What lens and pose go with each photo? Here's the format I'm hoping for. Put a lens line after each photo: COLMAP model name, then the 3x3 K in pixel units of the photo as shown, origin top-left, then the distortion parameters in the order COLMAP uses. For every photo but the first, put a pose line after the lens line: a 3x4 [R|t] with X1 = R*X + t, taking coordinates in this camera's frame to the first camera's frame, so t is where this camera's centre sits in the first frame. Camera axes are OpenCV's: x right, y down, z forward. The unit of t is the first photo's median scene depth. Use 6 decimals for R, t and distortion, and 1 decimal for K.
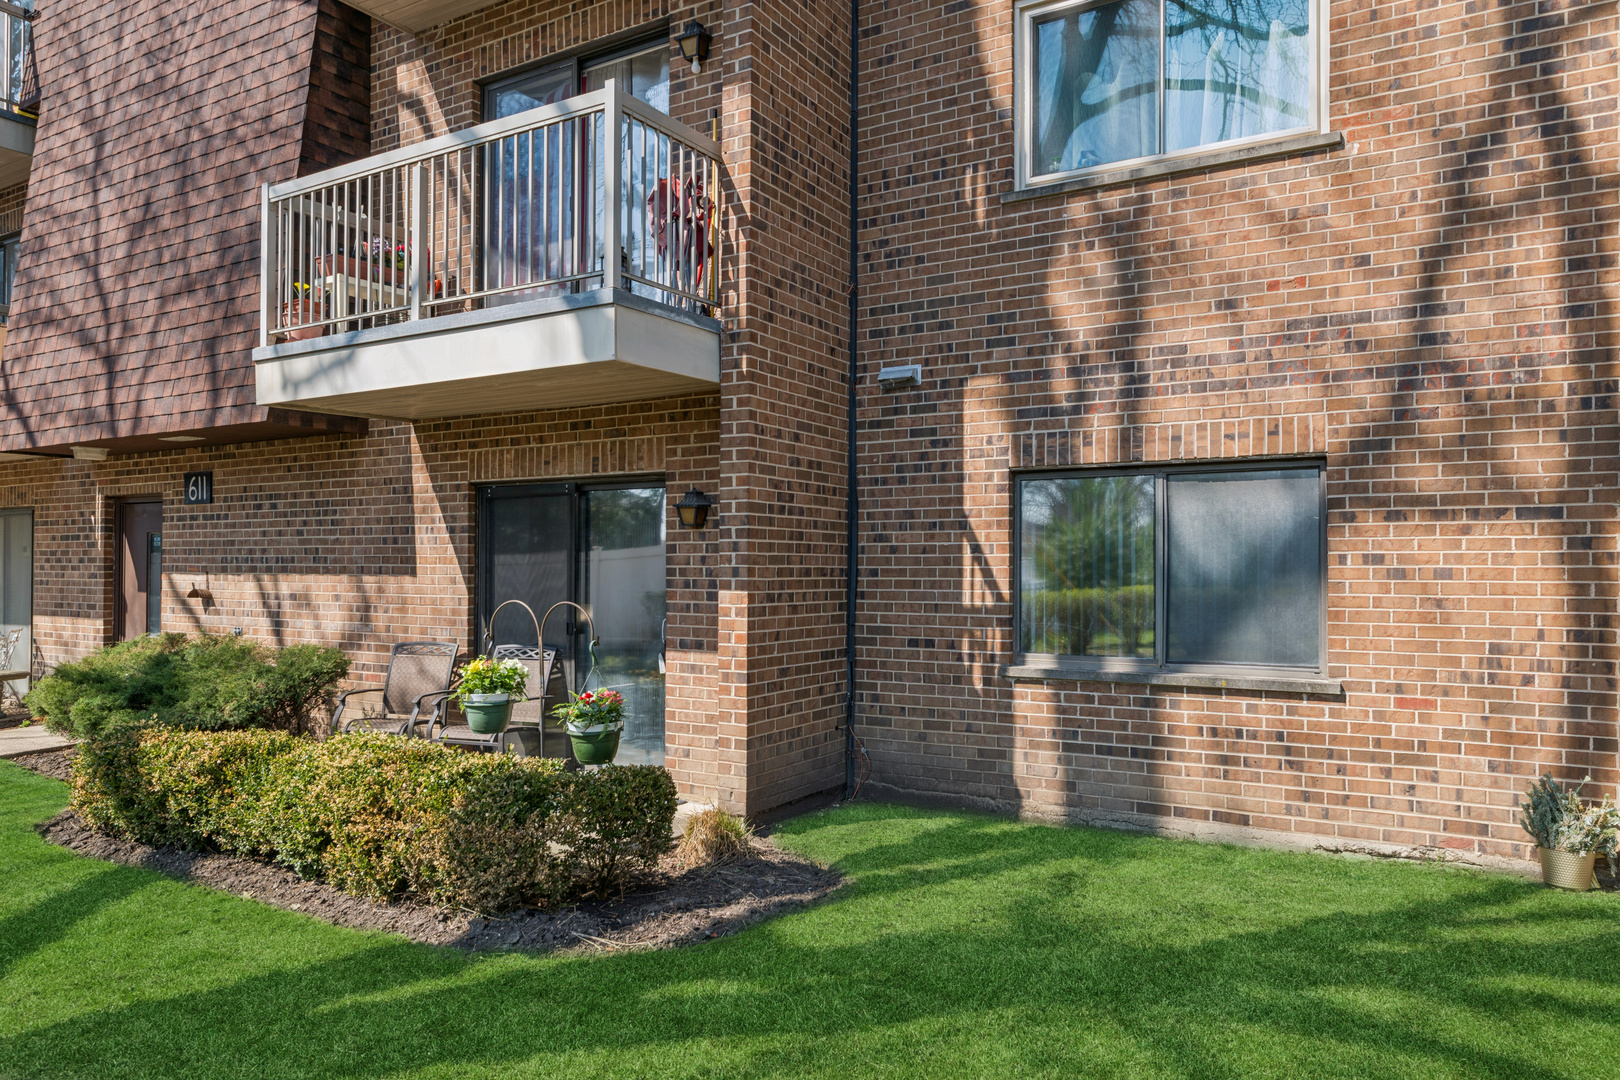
lens RADIAL K [[1086.2, 0, 810.3], [0, 1086.2, 551.8], [0, 0, 1]] dist [-0.009291, -0.001992]
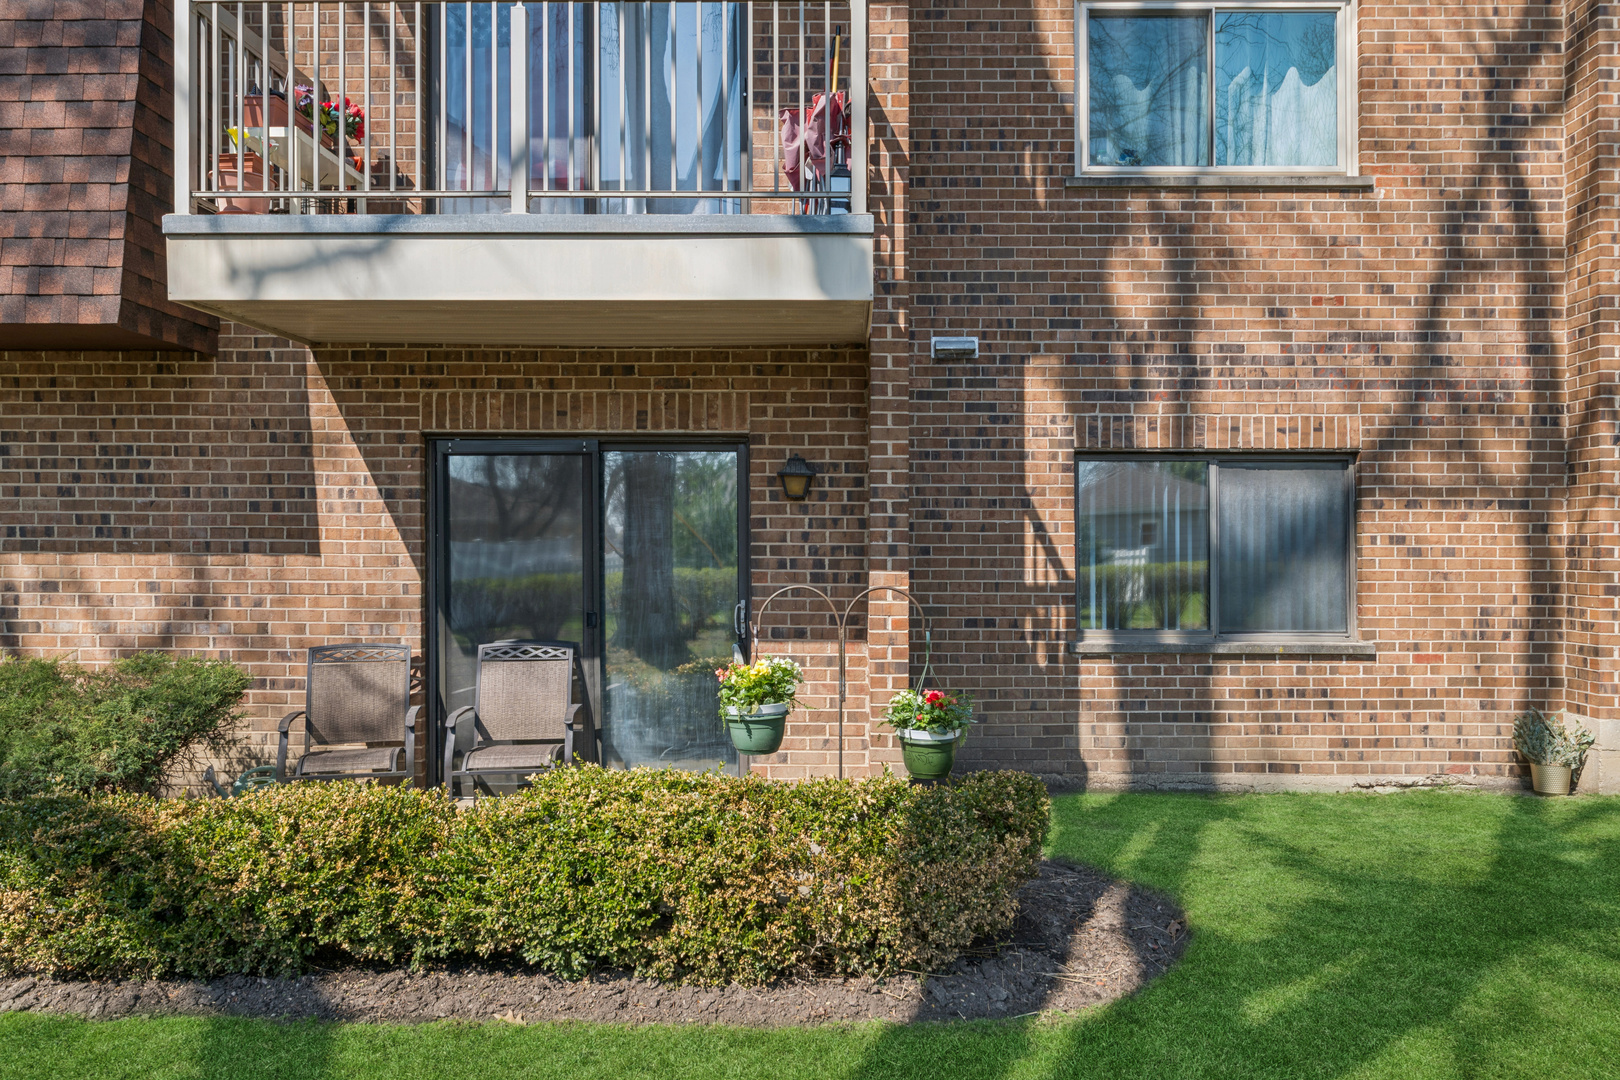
lens RADIAL K [[1094.3, 0, 810.0], [0, 1094.3, 540.0], [0, 0, 1]] dist [-0.006577, -0.003776]
pose [[0.866076, 0.005393, 0.499883, -0.554531], [-0.010120, 0.999926, 0.006745, 0.004496], [-0.499810, -0.010900, 0.866067, 0.239134]]
